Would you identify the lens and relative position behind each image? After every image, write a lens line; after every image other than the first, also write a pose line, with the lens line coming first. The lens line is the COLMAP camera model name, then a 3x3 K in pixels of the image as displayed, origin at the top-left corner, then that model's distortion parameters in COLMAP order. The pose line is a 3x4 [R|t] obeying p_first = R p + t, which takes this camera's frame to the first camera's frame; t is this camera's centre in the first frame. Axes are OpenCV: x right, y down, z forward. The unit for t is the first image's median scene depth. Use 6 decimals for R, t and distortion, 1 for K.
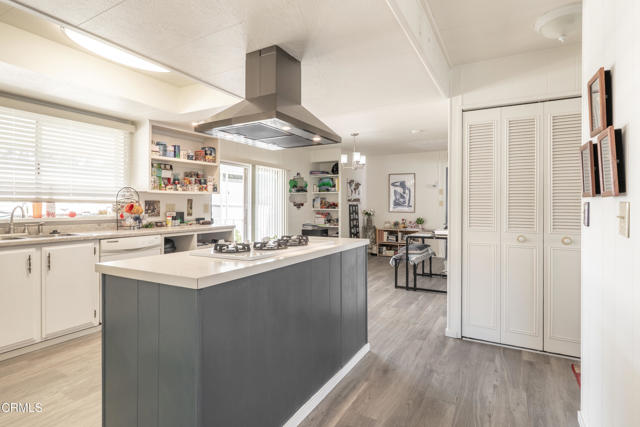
lens RADIAL K [[331.1, 0, 320.0], [0, 331.1, 213.5], [0, 0, 1]] dist [-0.000577, -0.000217]
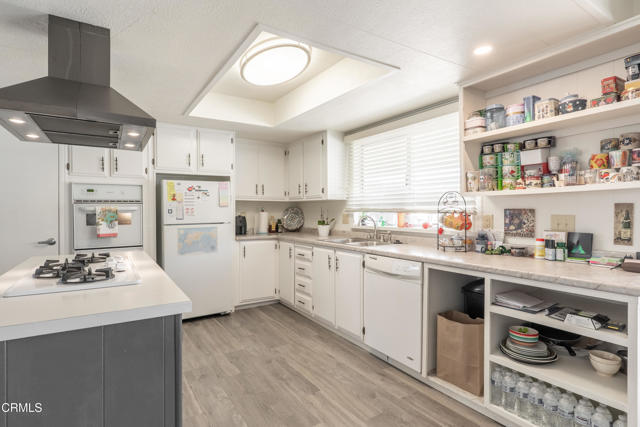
lens RADIAL K [[331.1, 0, 320.0], [0, 331.1, 213.5], [0, 0, 1]] dist [-0.000577, -0.000217]
pose [[-0.471802, 0.005959, -0.881684, 0.190790], [-0.020808, 0.999623, 0.017891, -0.041732], [0.881459, 0.026787, -0.471501, 1.197056]]
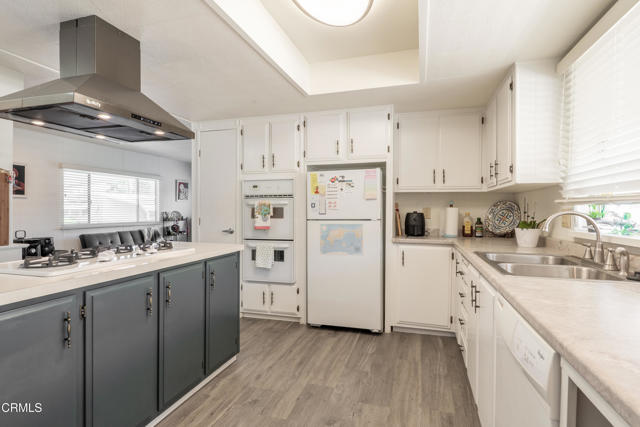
lens RADIAL K [[331.1, 0, 320.0], [0, 331.1, 213.5], [0, 0, 1]] dist [-0.000577, -0.000217]
pose [[-0.975899, -0.003952, -0.218186, -0.315326], [-0.011147, 0.999434, 0.031756, -0.027223], [0.217937, 0.033422, -0.975390, 1.237240]]
